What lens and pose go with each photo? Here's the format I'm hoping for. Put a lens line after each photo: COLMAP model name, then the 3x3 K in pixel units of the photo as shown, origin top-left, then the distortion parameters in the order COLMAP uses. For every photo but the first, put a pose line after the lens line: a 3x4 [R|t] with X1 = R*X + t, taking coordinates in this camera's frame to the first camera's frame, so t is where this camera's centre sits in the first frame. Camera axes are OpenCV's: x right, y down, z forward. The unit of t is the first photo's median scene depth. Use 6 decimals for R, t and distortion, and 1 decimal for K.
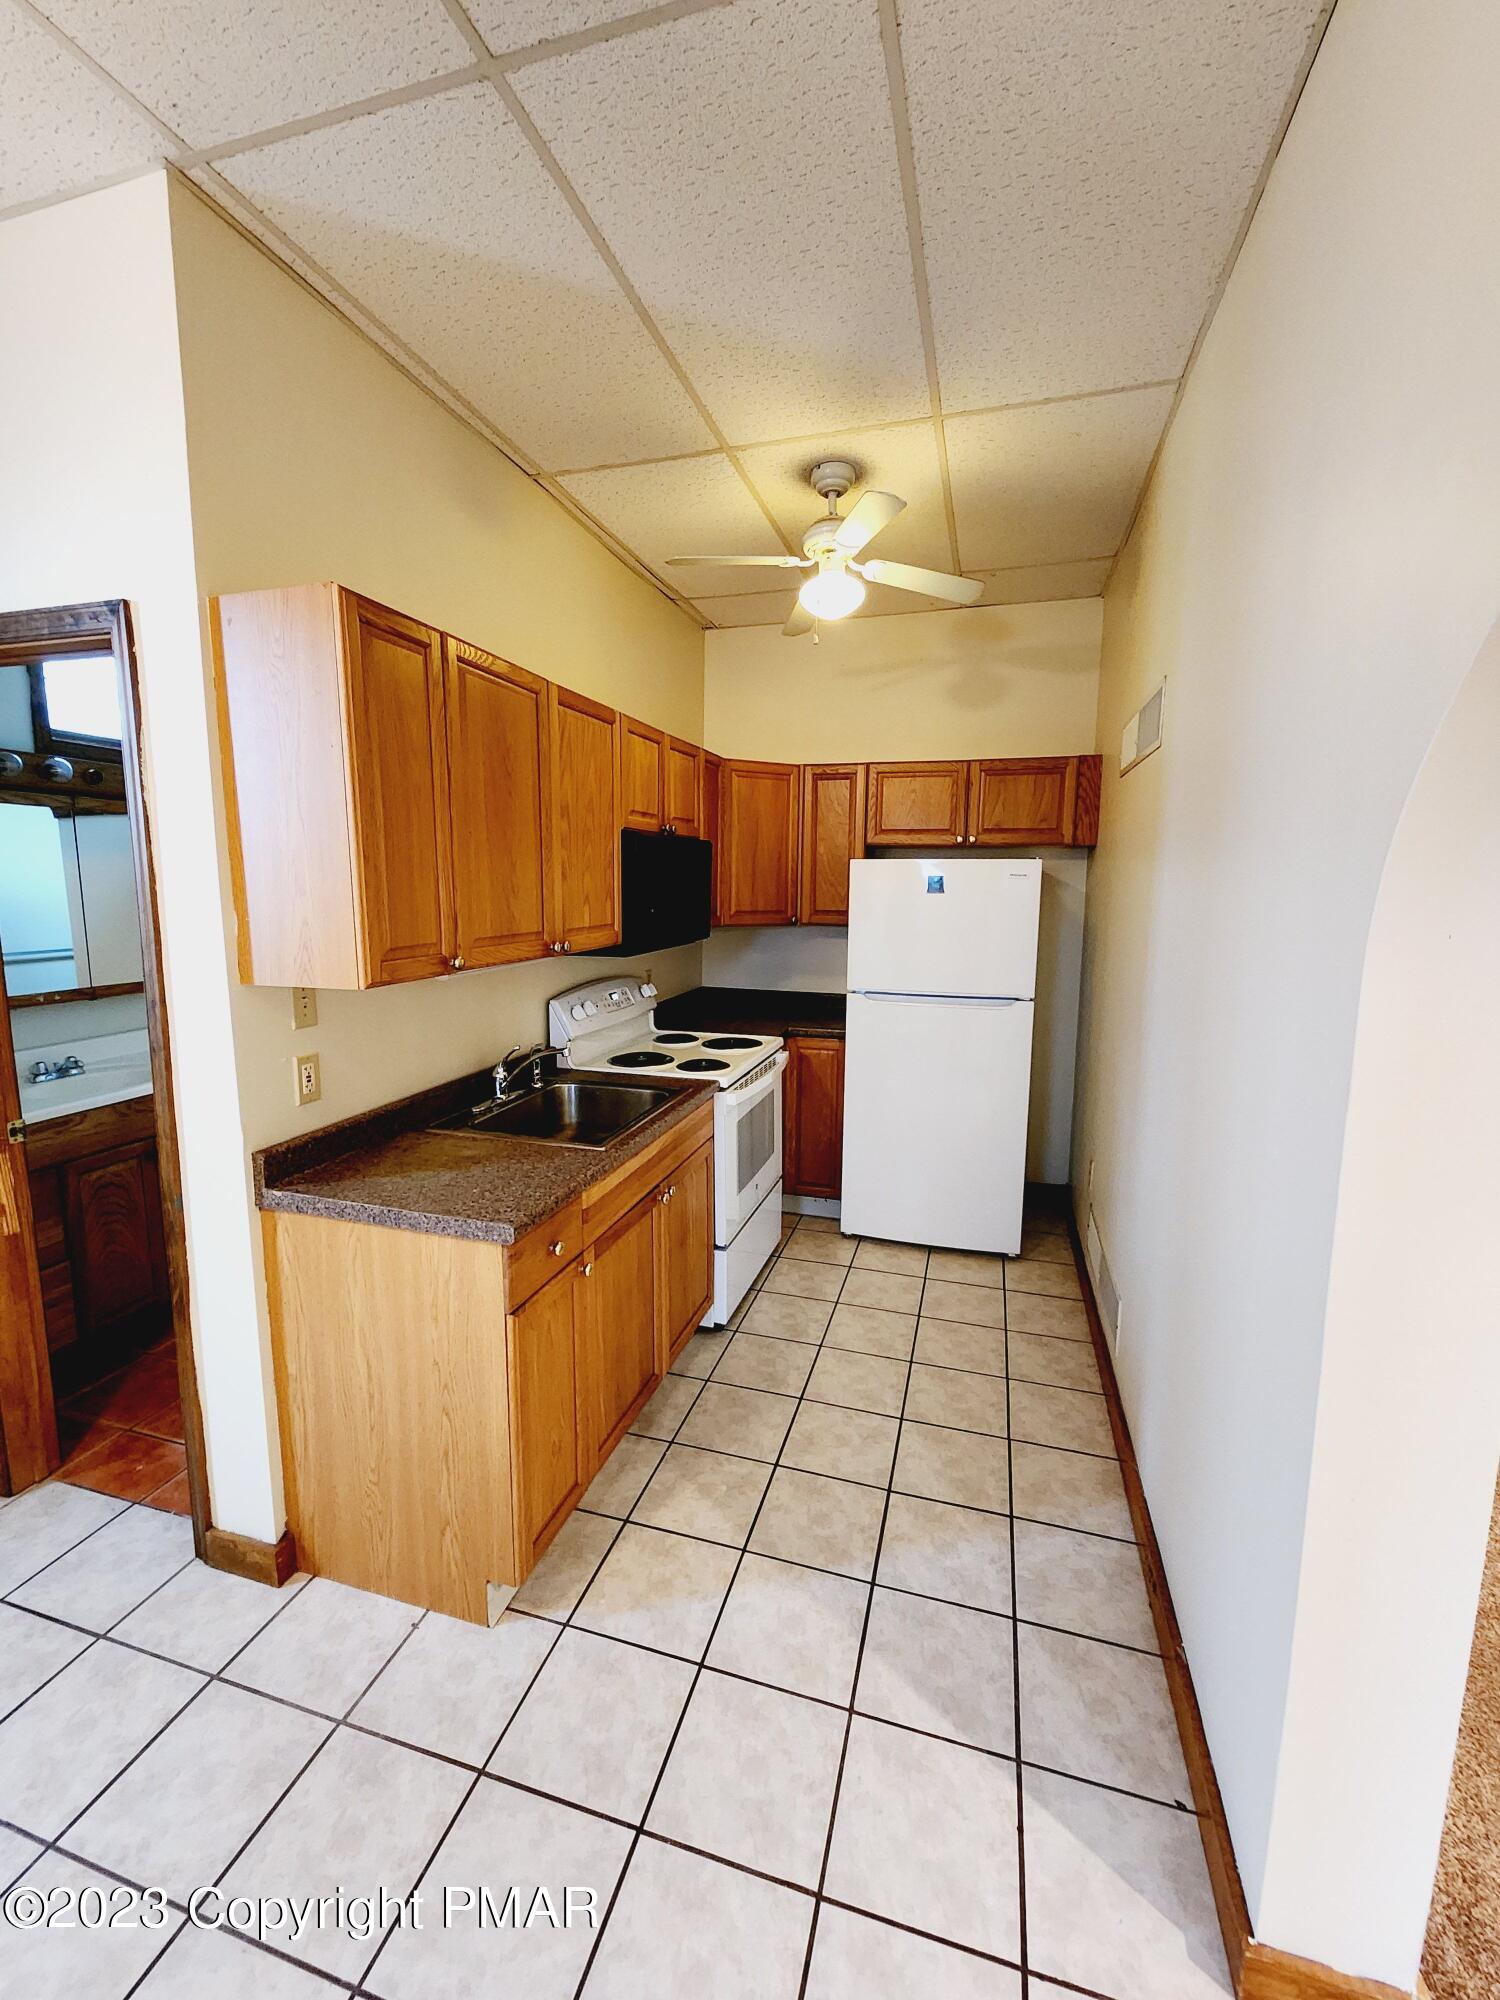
lens RADIAL K [[822.5, 0, 750.0], [0, 822.5, 1000.0], [0, 0, 1]] dist [0.005102, -0.003120]
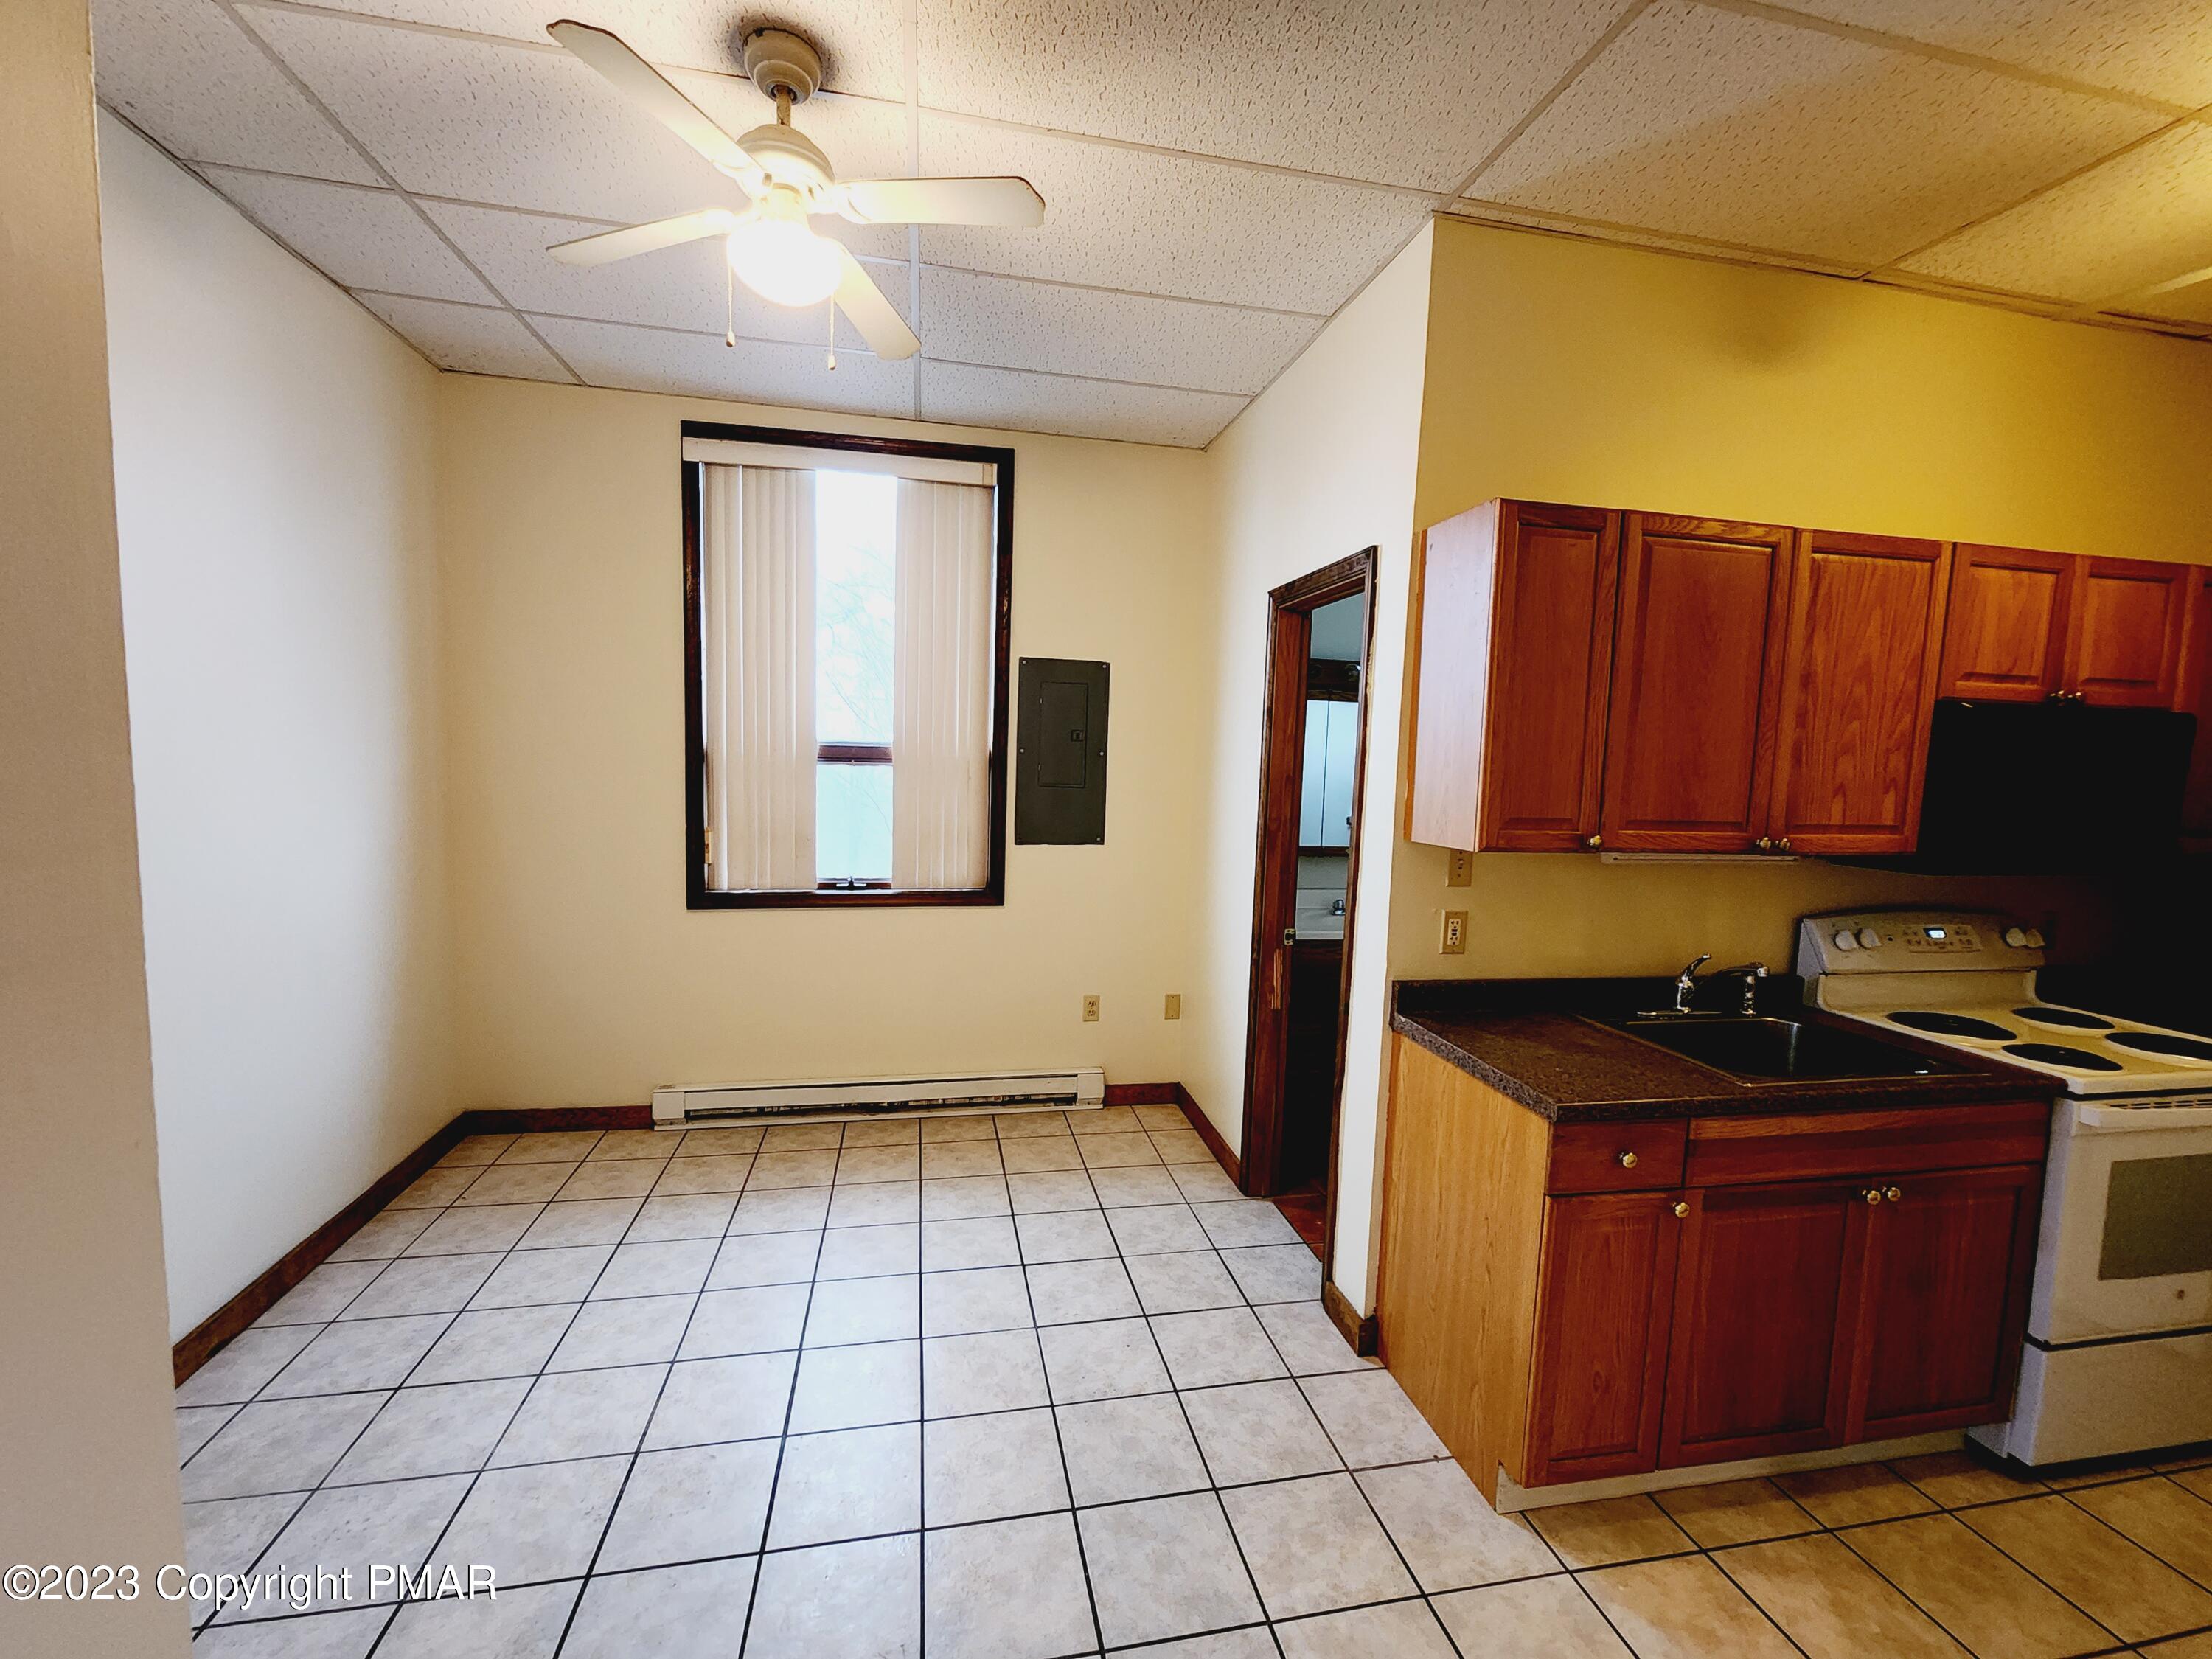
lens RADIAL K [[909.7, 0, 1105.3], [0, 909.7, 840.6], [0, 0, 1]] dist [0.005102, -0.003120]
pose [[0.472029, 0.088355, -0.877144, 0.324134], [-0.154834, 0.987808, 0.016179, 0.026749], [0.867880, 0.128175, 0.479954, -0.022946]]
